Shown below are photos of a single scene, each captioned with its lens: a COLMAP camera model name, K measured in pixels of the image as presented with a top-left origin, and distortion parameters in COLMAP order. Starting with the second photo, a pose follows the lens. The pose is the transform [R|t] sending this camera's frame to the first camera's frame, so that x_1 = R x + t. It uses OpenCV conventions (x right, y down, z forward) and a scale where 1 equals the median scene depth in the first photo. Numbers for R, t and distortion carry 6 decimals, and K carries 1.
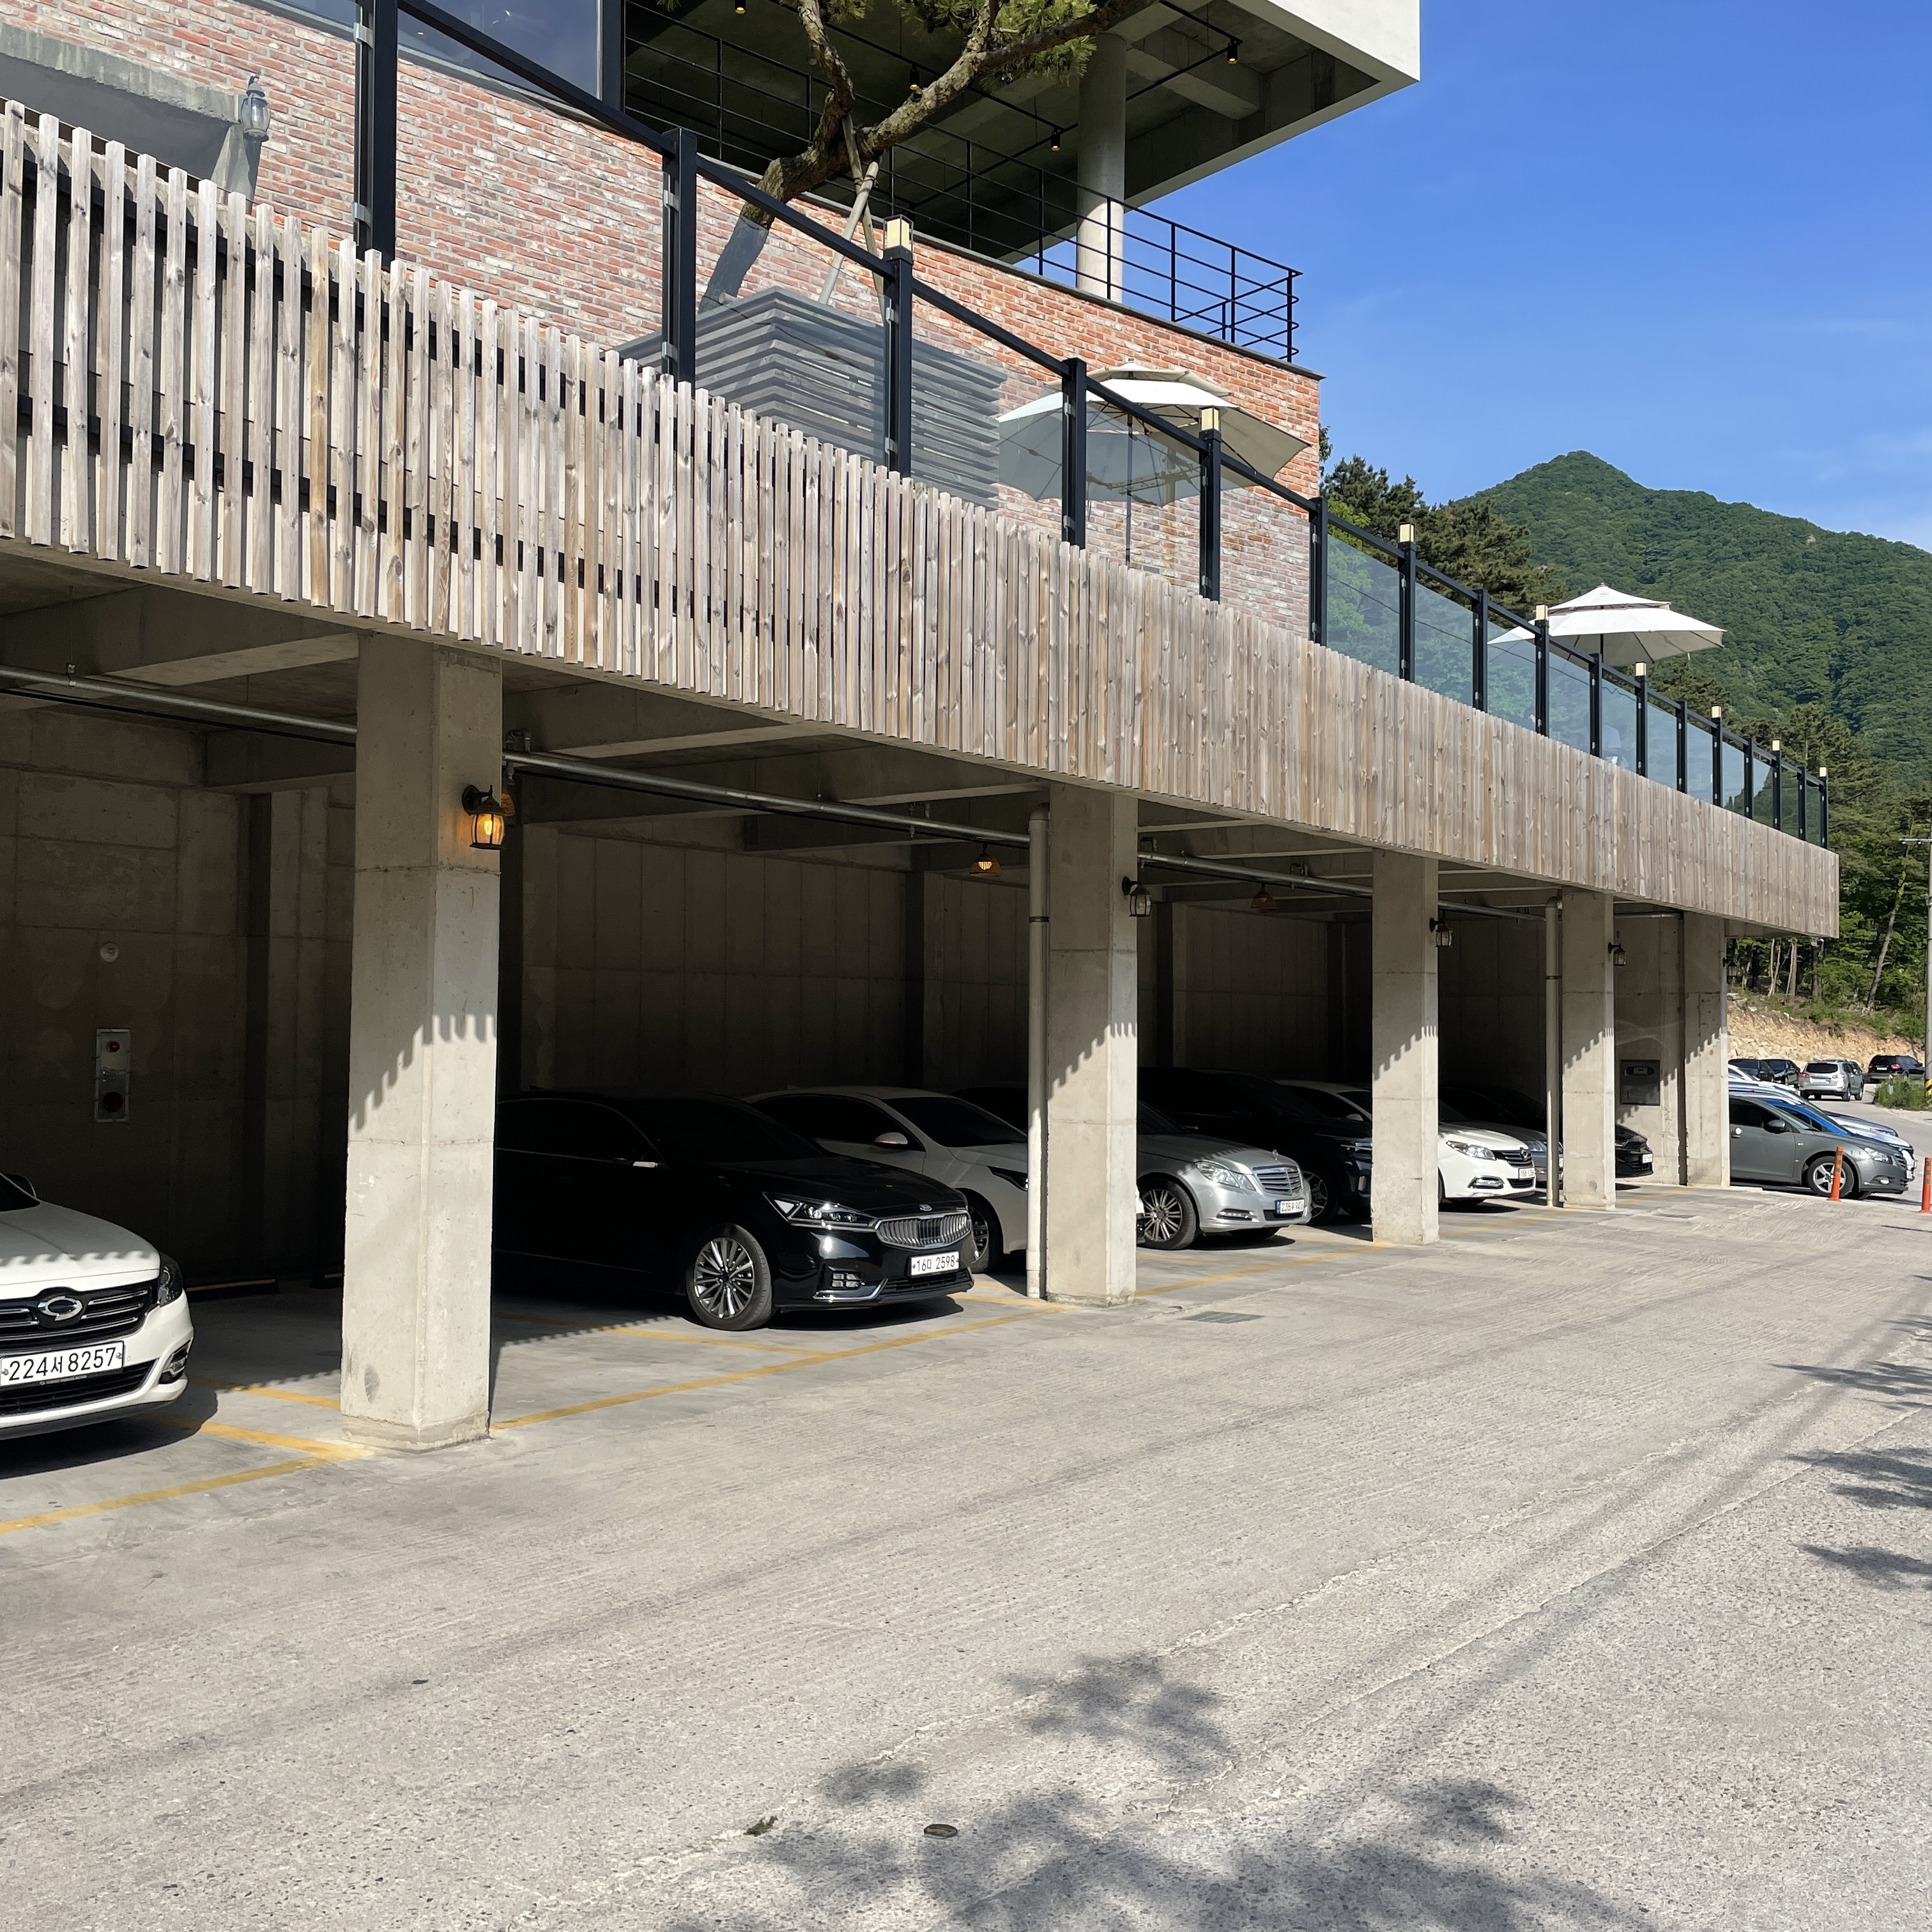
lens RADIAL K [[1932.9, 0, 966.0], [0, 1932.9, 966.0], [0, 0, 1]] dist [0.118808, -0.143470]
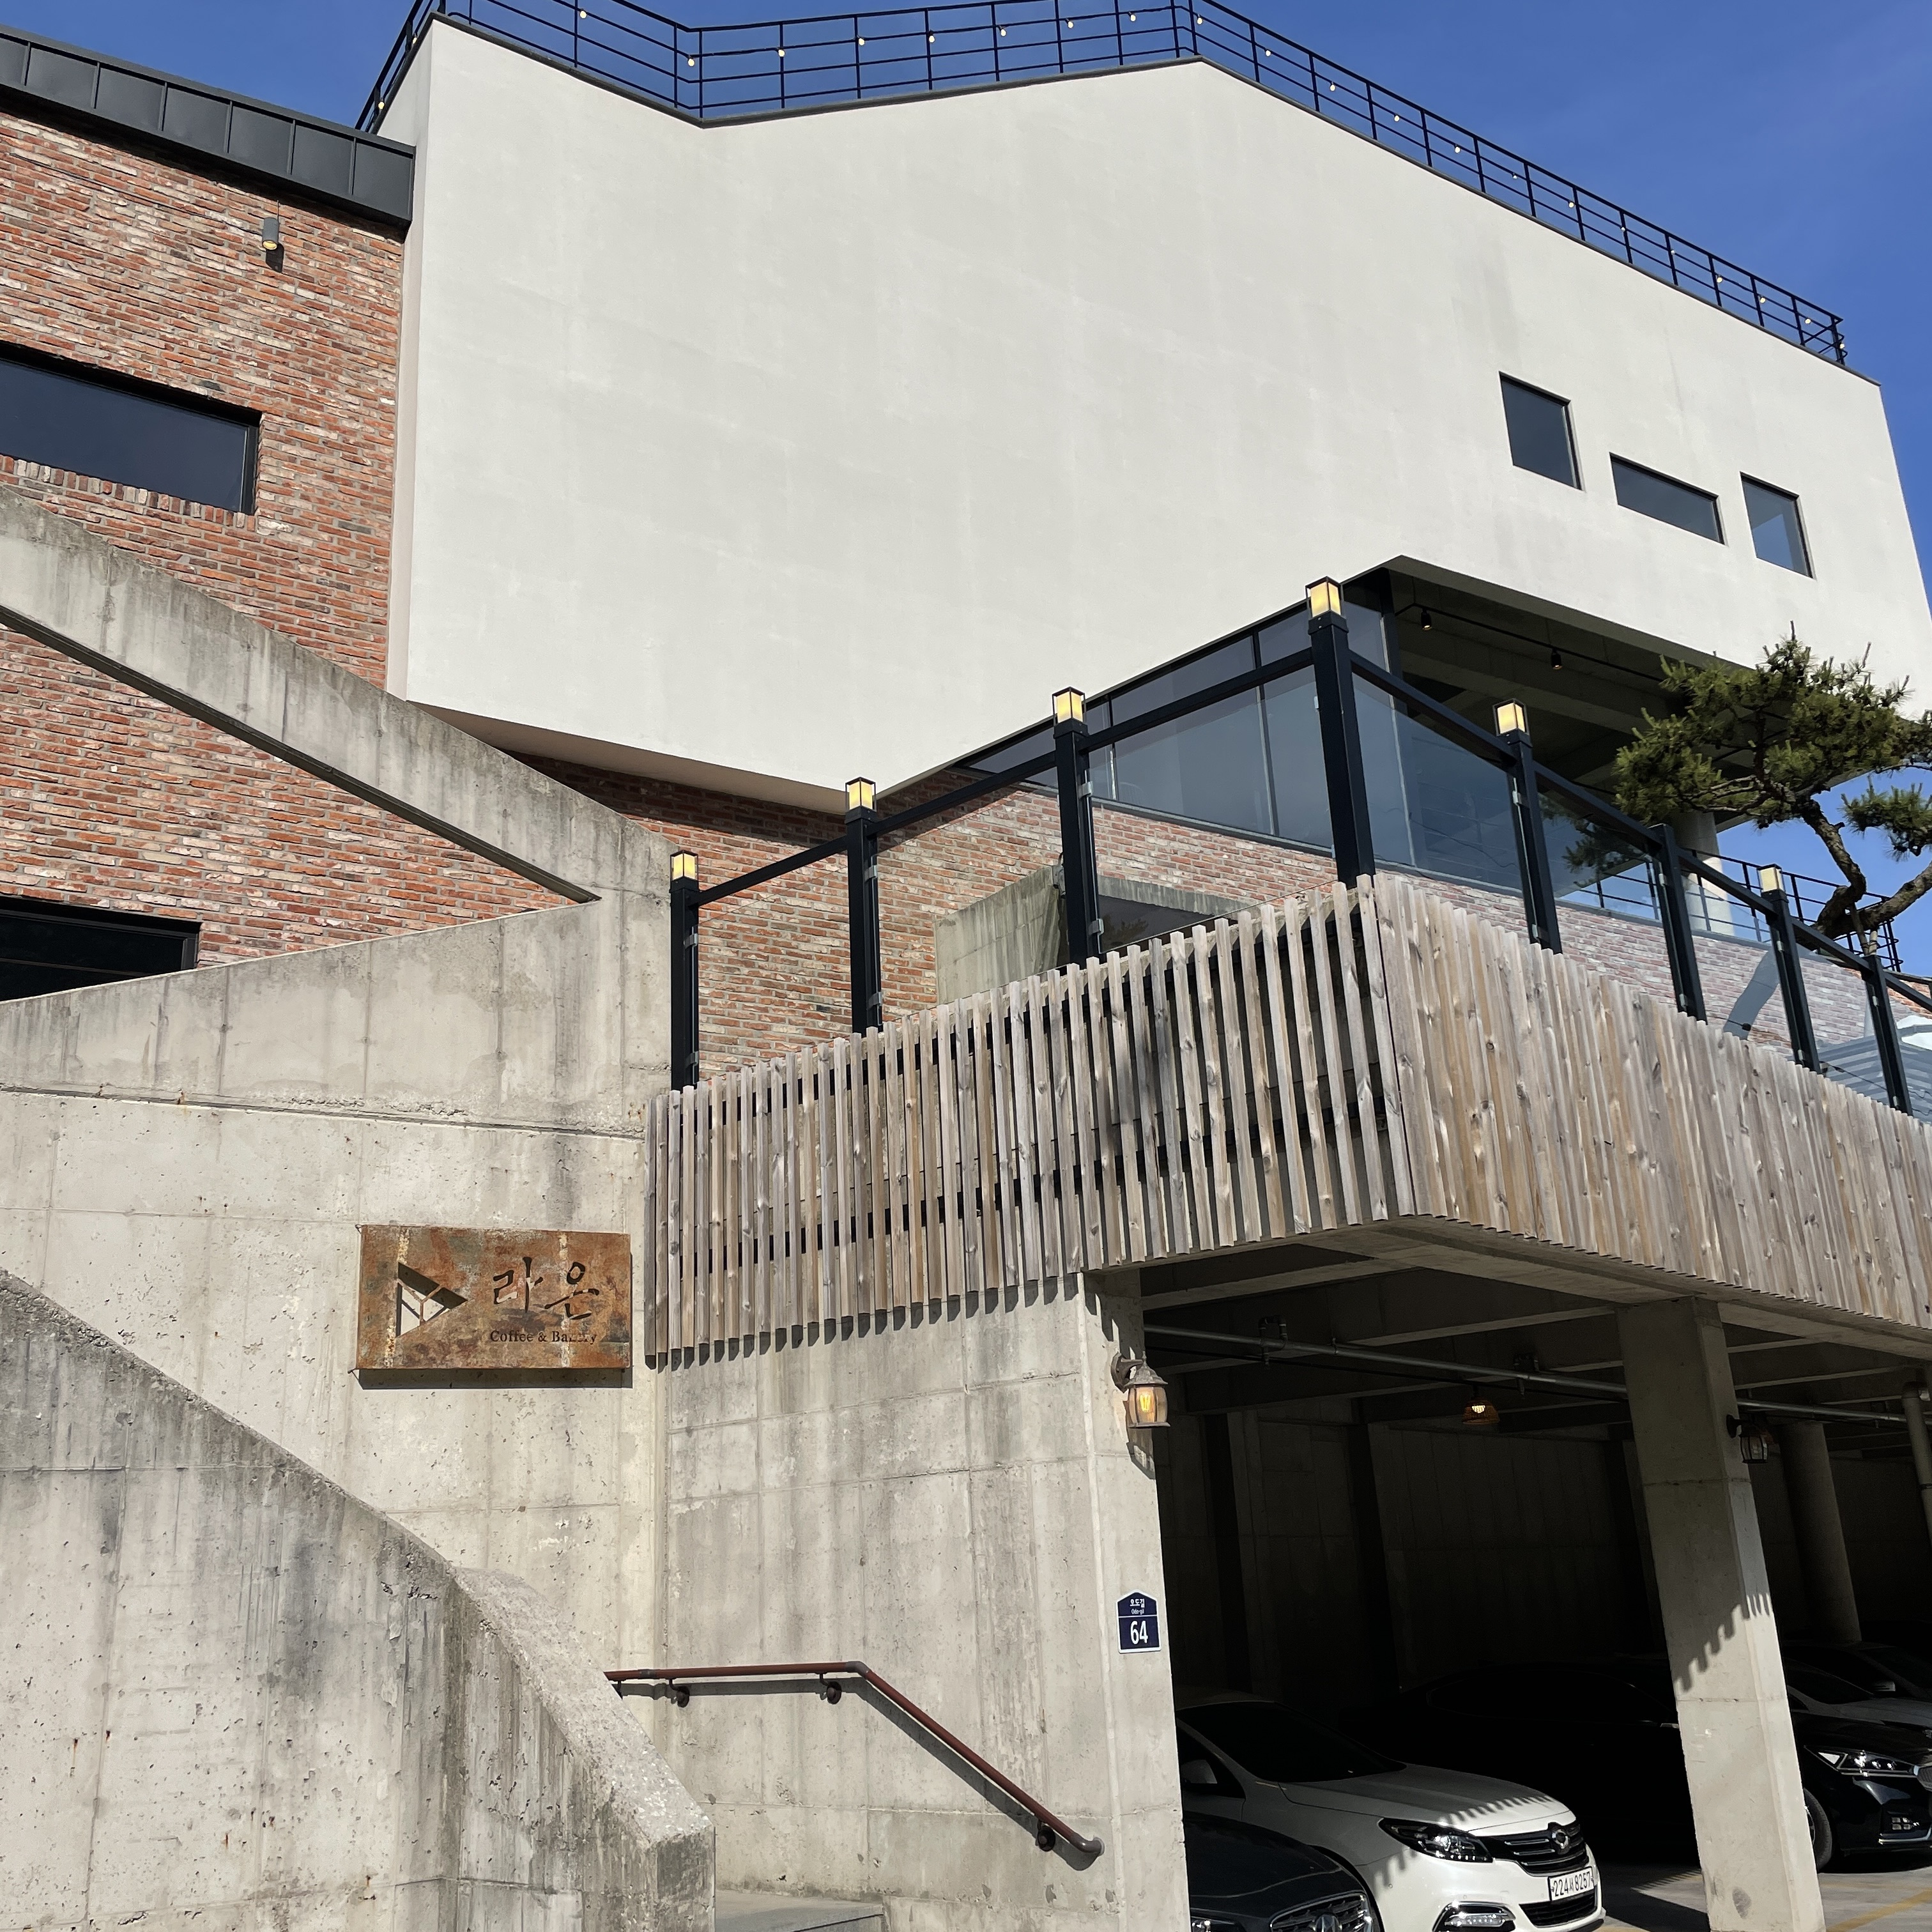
lens RADIAL K [[1932.9, 0, 966.0], [0, 1932.9, 966.0], [0, 0, 1]] dist [0.118808, -0.143470]
pose [[0.989217, -0.089535, -0.115897, -0.425943], [0.054113, 0.958810, -0.278844, -0.027927], [0.136090, 0.269566, 0.953317, -0.328435]]
